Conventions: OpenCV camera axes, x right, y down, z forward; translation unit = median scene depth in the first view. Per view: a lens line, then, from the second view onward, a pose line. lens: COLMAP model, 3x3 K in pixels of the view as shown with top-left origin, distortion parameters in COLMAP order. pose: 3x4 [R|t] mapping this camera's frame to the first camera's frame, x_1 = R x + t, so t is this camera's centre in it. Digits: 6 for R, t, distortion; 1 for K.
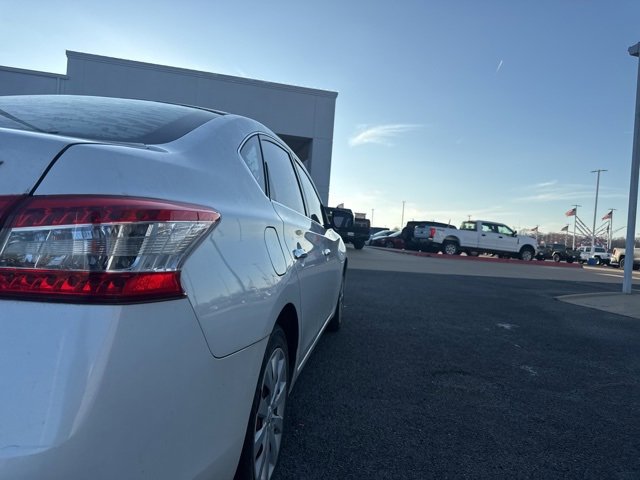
lens RADIAL K [[456.5, 0, 320.0], [0, 456.5, 240.0], [0, 0, 1]] dist [0.011250, 0.003010]
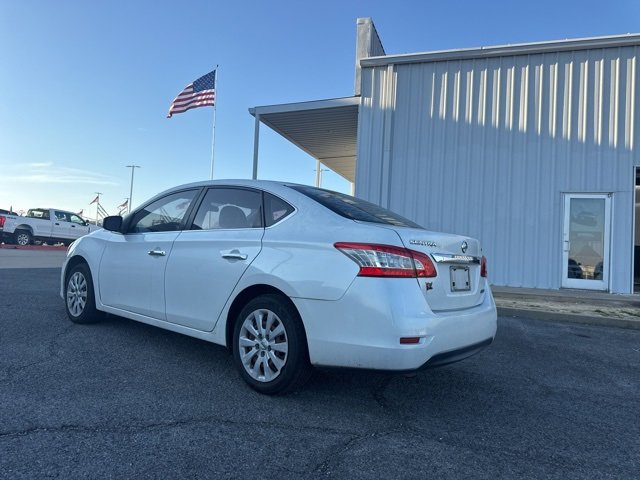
lens RADIAL K [[449.4, 0, 318.4], [0, 449.4, 237.5], [0, 0, 1]] dist [0.068164, -0.096198]
pose [[0.532860, -0.016332, 0.846046, -0.173425], [-0.010522, 0.999609, 0.025923, -0.013198], [-0.846138, -0.022715, 0.532480, 0.009904]]
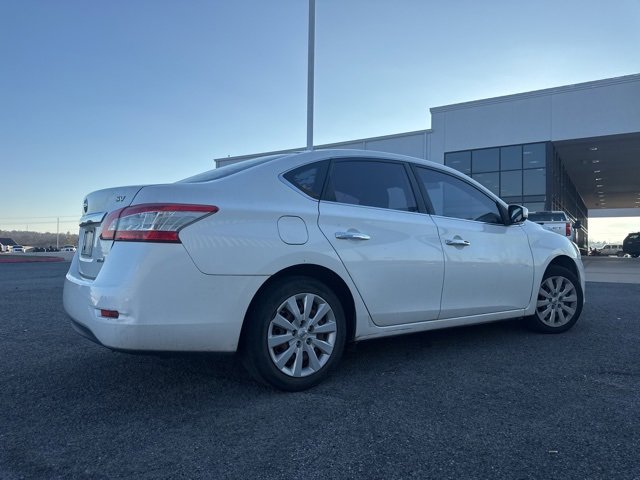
lens RADIAL K [[450.1, 0, 317.8], [0, 450.1, 239.1], [0, 0, 1]] dist [0.062867, -0.080852]
pose [[0.686773, -0.081134, -0.722330, 0.066368], [0.030727, 0.996103, -0.082670, 0.011293], [0.726222, 0.034580, 0.686590, -0.002948]]
